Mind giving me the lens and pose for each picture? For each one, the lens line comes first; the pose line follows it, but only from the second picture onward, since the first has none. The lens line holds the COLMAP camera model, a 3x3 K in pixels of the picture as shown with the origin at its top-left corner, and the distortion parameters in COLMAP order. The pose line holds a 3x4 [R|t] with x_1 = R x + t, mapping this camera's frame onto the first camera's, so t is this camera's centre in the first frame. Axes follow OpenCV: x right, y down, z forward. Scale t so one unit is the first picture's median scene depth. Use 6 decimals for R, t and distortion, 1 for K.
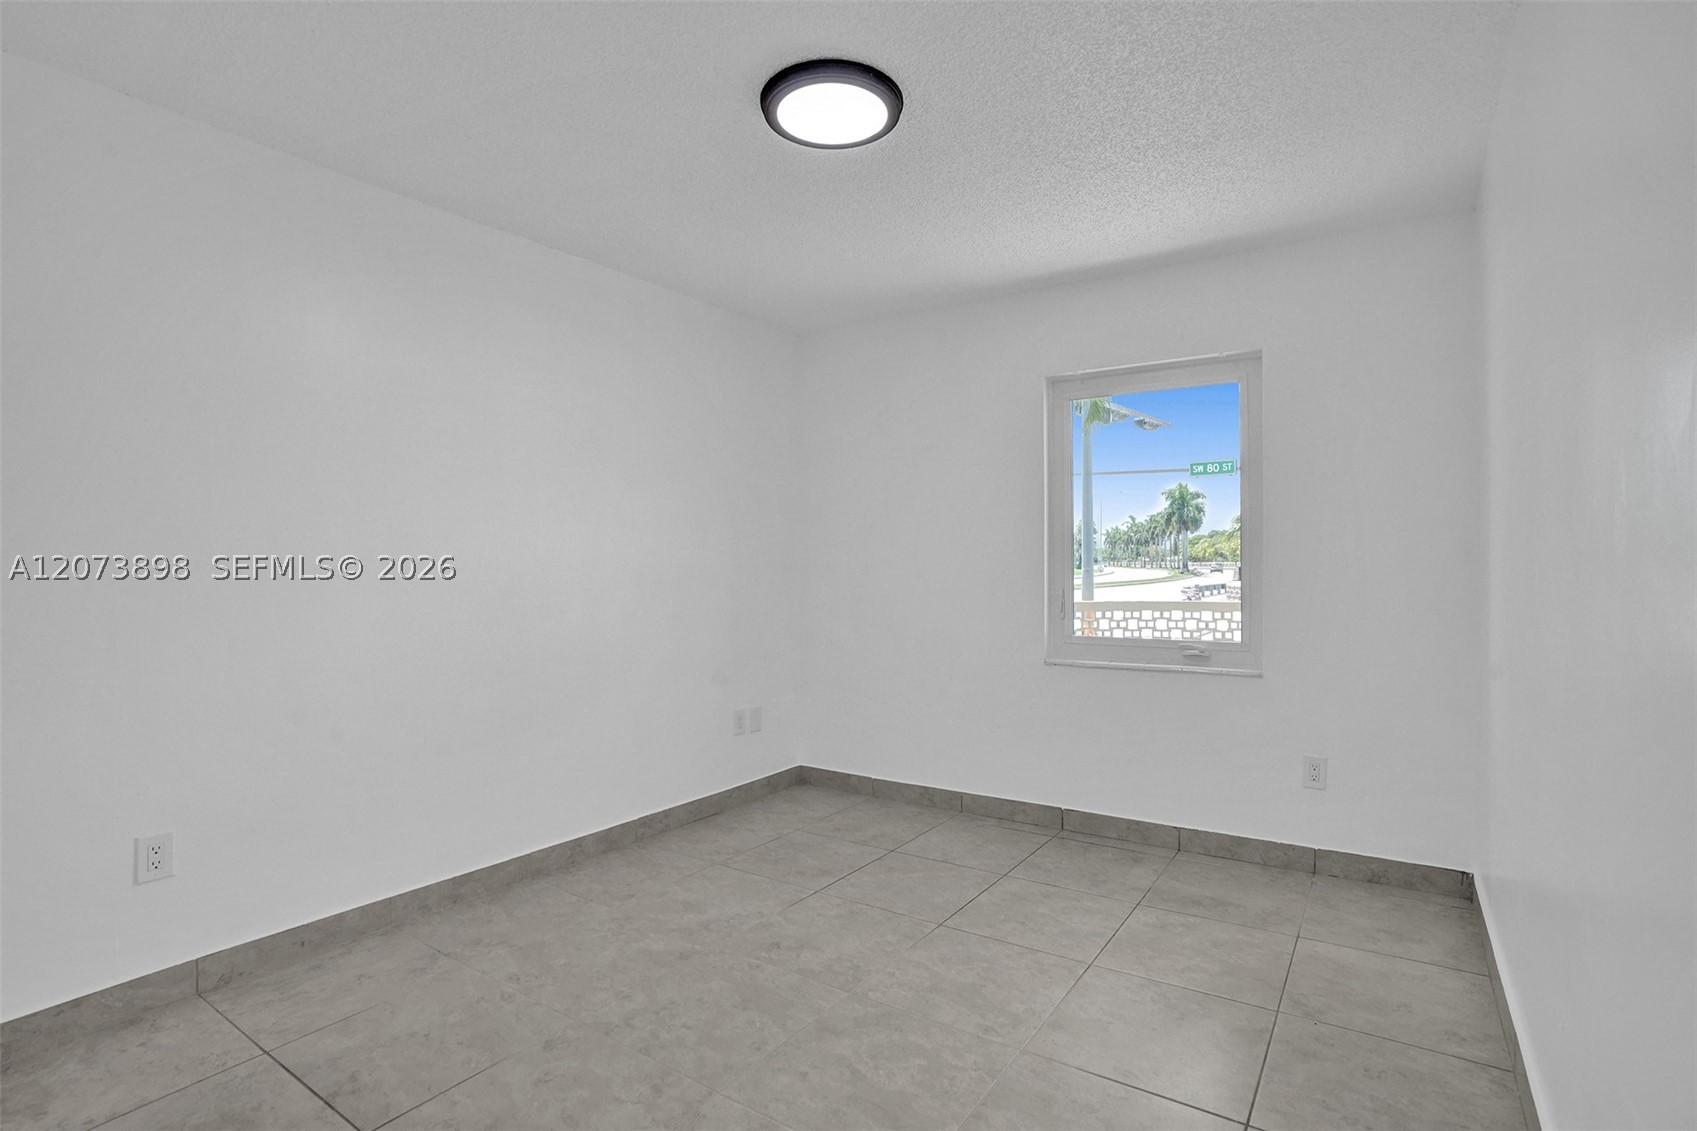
lens RADIAL K [[799.5, 0, 869.0], [0, 799.5, 569.0], [0, 0, 1]] dist [-0.068230, 0.029165]
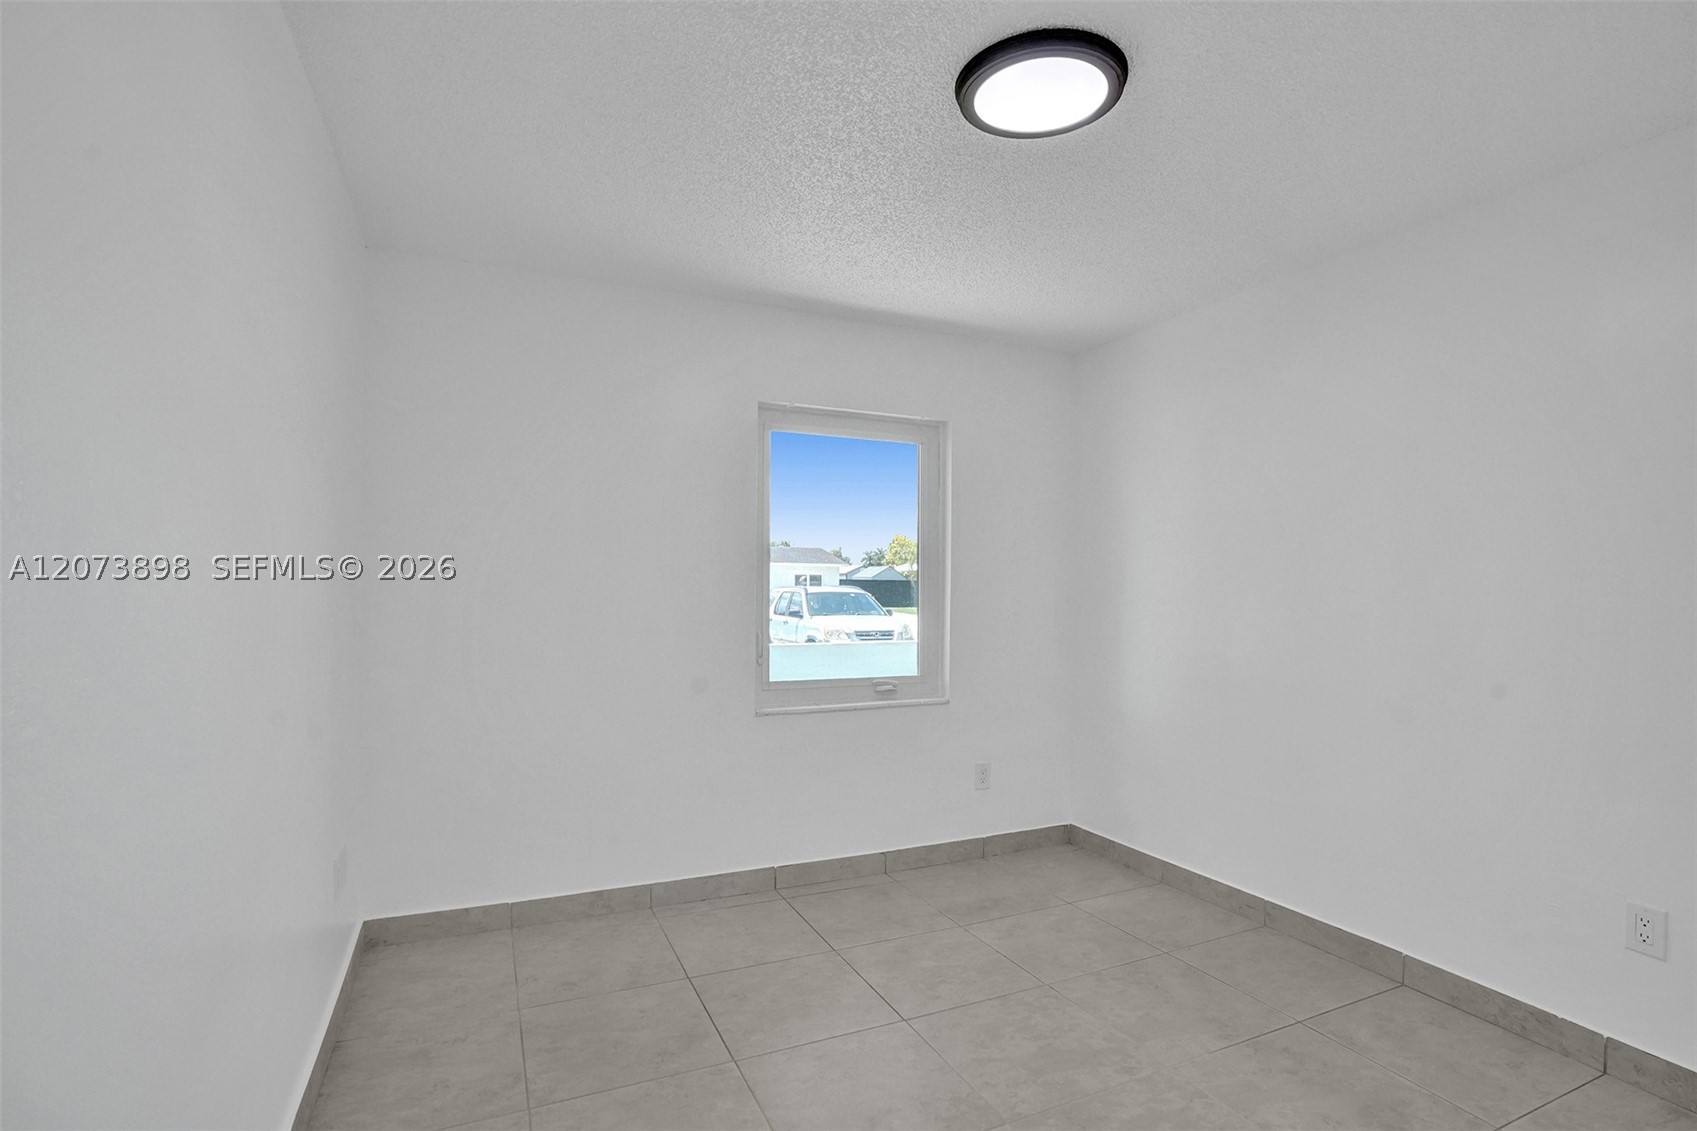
lens RADIAL K [[805.3, 0, 847.2], [0, 805.3, 595.5], [0, 0, 1]] dist [-0.068829, -0.000018]
pose [[0.535603, -0.002024, 0.844467, -0.567611], [-0.004233, 0.999978, 0.005082, -0.027016], [-0.844459, -0.006297, 0.535583, 0.475278]]
